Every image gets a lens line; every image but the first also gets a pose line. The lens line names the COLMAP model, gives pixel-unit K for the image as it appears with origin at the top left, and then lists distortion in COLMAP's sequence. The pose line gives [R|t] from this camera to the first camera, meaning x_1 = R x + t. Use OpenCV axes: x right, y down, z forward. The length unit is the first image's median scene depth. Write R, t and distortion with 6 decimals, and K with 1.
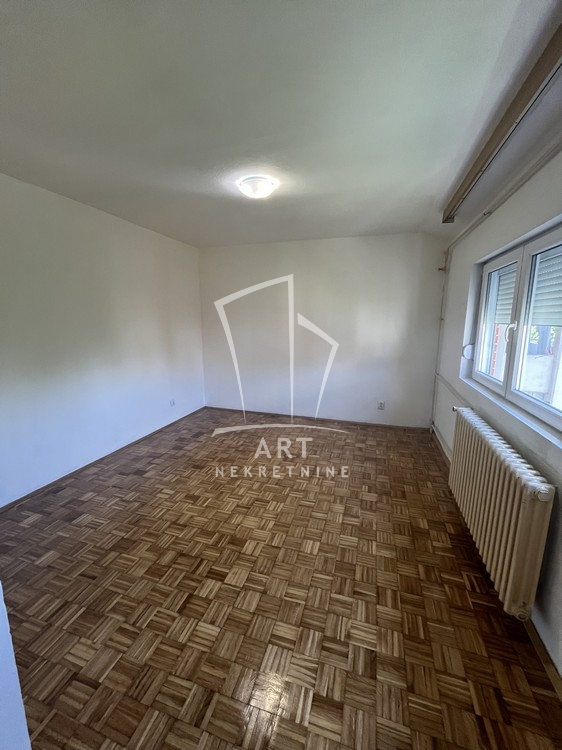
lens RADIAL K [[304.7, 0, 281.0], [0, 304.7, 375.0], [0, 0, 1]] dist [-0.000105, -0.000006]
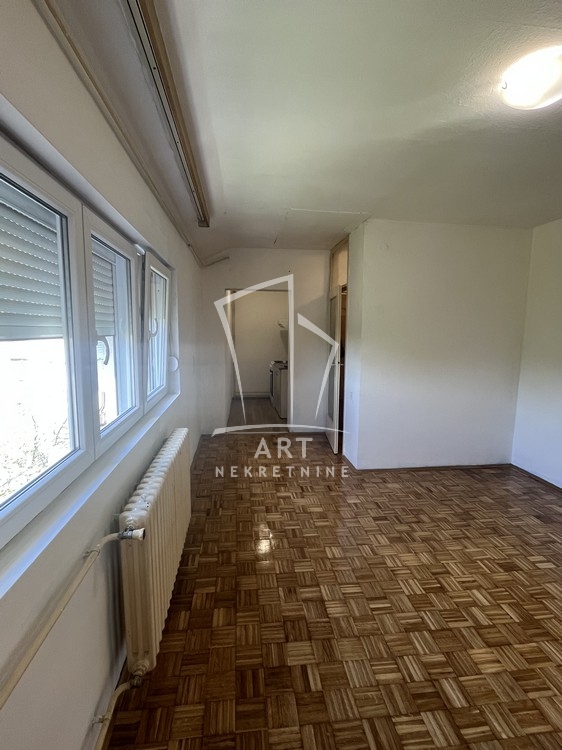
lens RADIAL K [[353.8, 0, 281.0], [0, 353.8, 375.0], [0, 0, 1]] dist [-0.000237, 0.000306]
pose [[-0.913152, 0.040879, -0.405564, 0.613212], [-0.083984, 0.954743, 0.285328, -0.279560], [0.398874, 0.294608, -0.868393, 1.526396]]
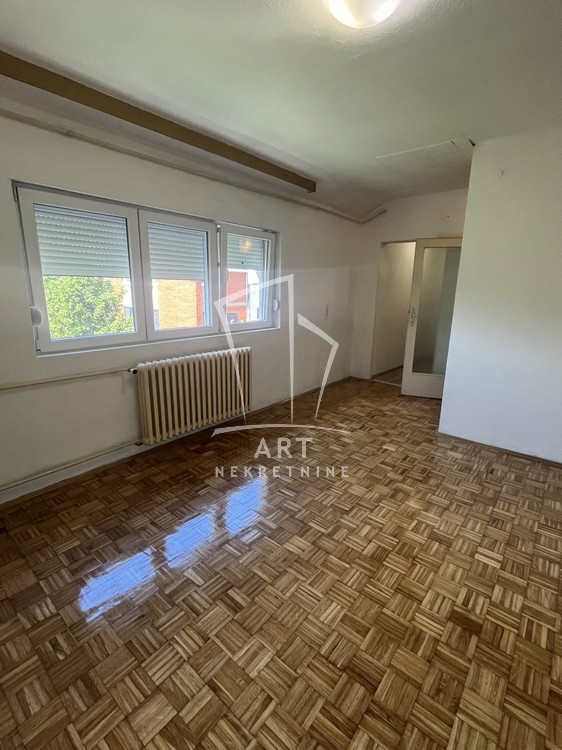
lens RADIAL K [[353.8, 0, 281.0], [0, 353.8, 375.0], [0, 0, 1]] dist [-0.000237, 0.000306]
pose [[-0.922293, -0.109401, 0.370685, -0.239090], [0.050163, 0.917105, 0.395477, -0.288479], [-0.383223, 0.383340, -0.840351, 1.814893]]
